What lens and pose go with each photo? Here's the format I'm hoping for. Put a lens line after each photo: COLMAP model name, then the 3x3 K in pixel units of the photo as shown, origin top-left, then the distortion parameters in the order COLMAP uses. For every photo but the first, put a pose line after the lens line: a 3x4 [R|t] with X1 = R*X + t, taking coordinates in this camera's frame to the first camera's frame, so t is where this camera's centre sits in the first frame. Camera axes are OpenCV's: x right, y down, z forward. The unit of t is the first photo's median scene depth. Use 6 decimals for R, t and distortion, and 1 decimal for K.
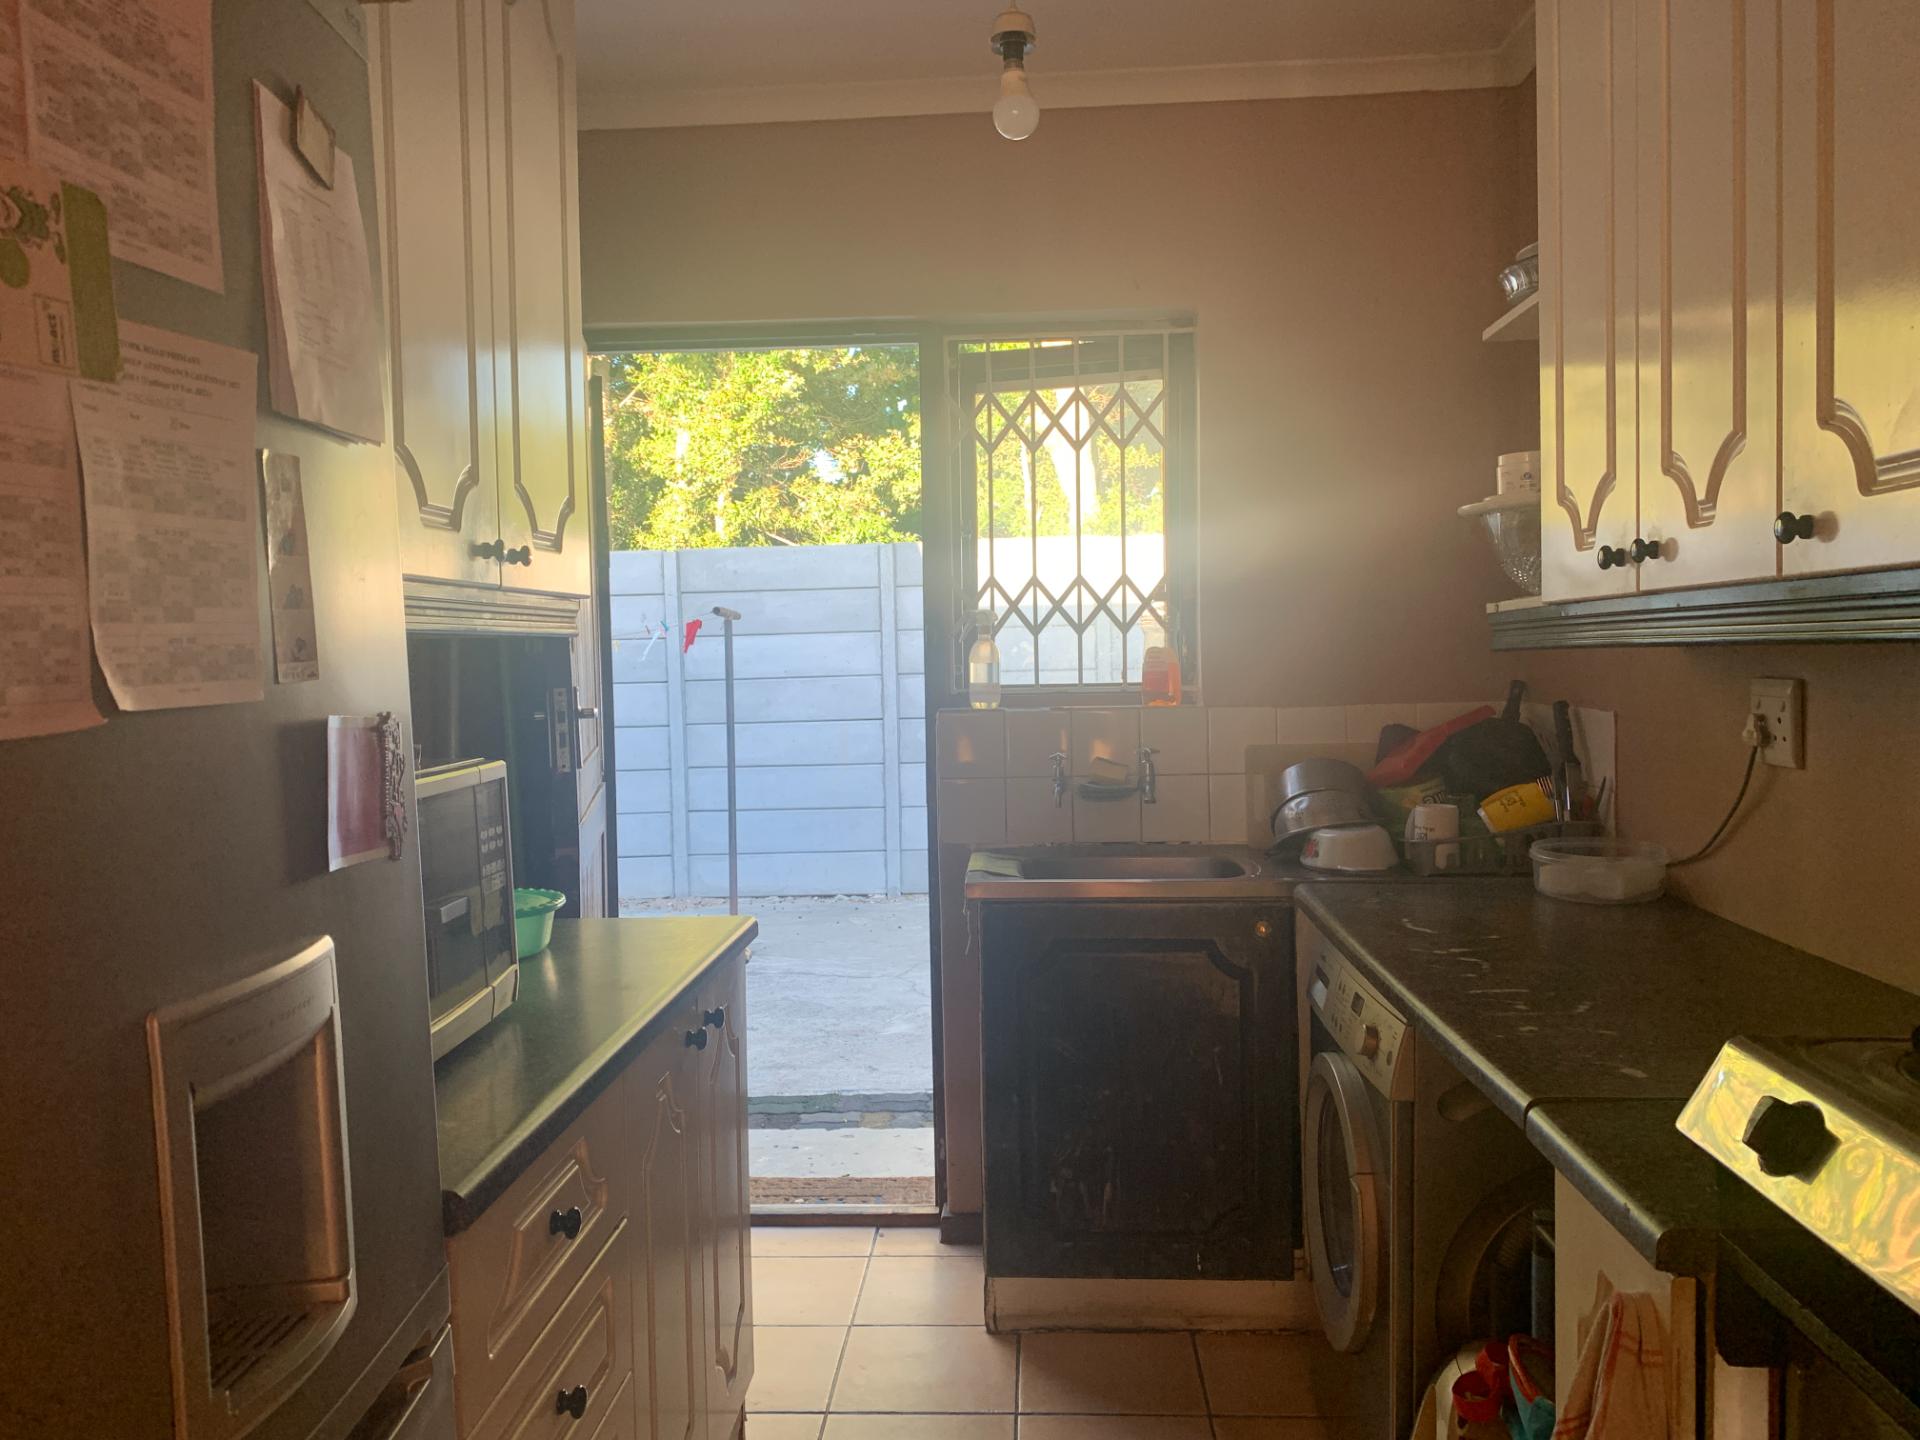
lens RADIAL K [[1470.4, 0, 948.9], [0, 1470.4, 720.8], [0, 0, 1]] dist [0.001728, -0.002218]
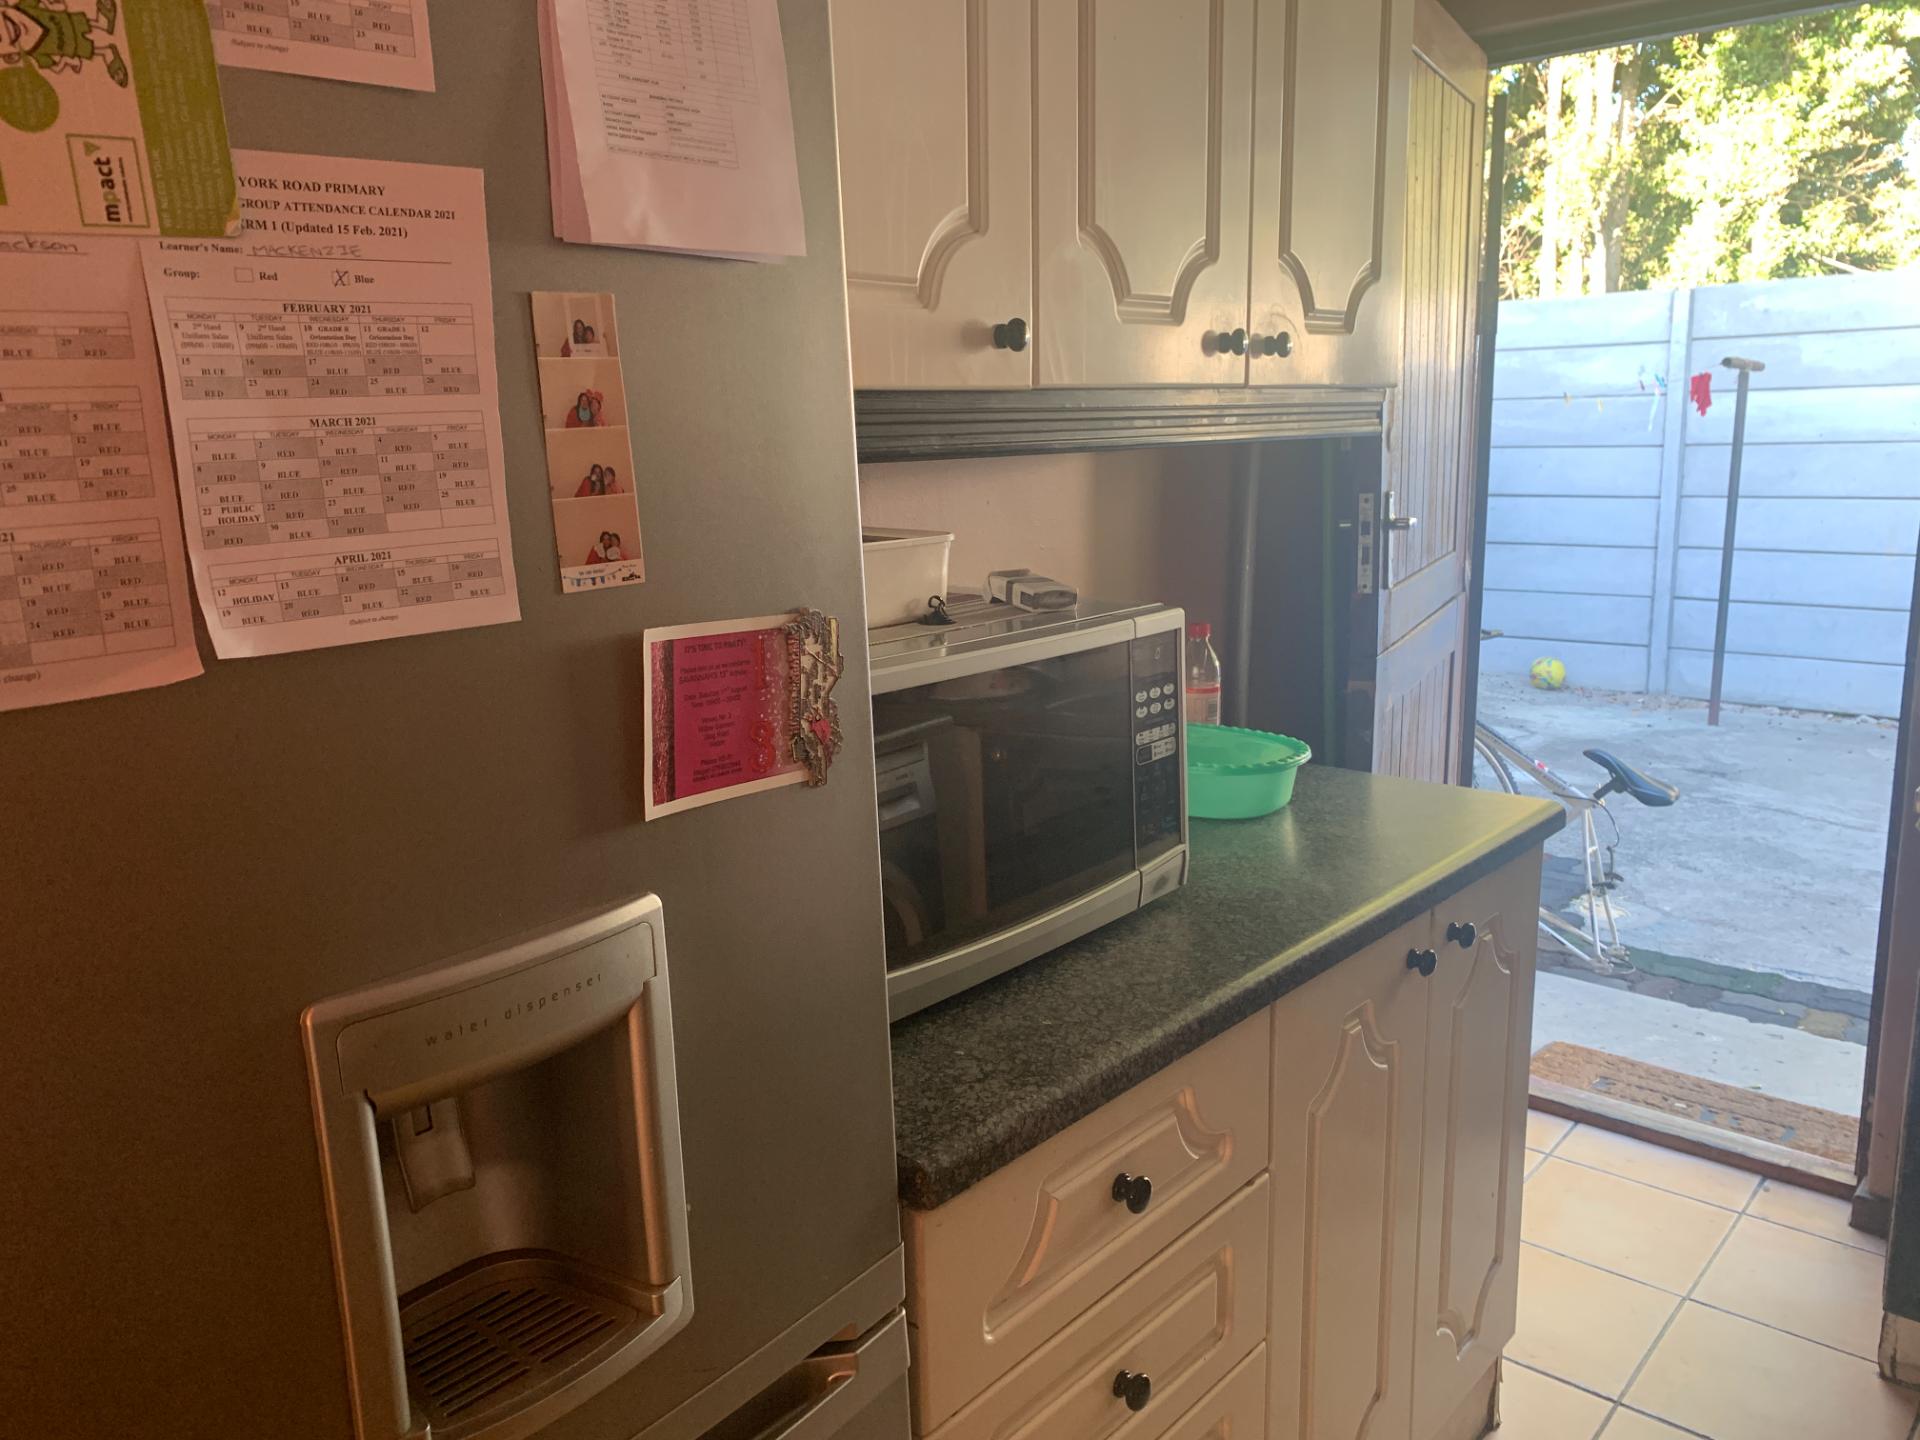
lens RADIAL K [[1483.9, 0, 948.6], [0, 1483.9, 706.3], [0, 0, 1]] dist [0.018013, -0.013457]
pose [[0.792294, 0.120301, -0.598162, 0.066850], [-0.025822, 0.986102, 0.164120, -0.033867], [0.609593, -0.114586, 0.784389, 0.160280]]
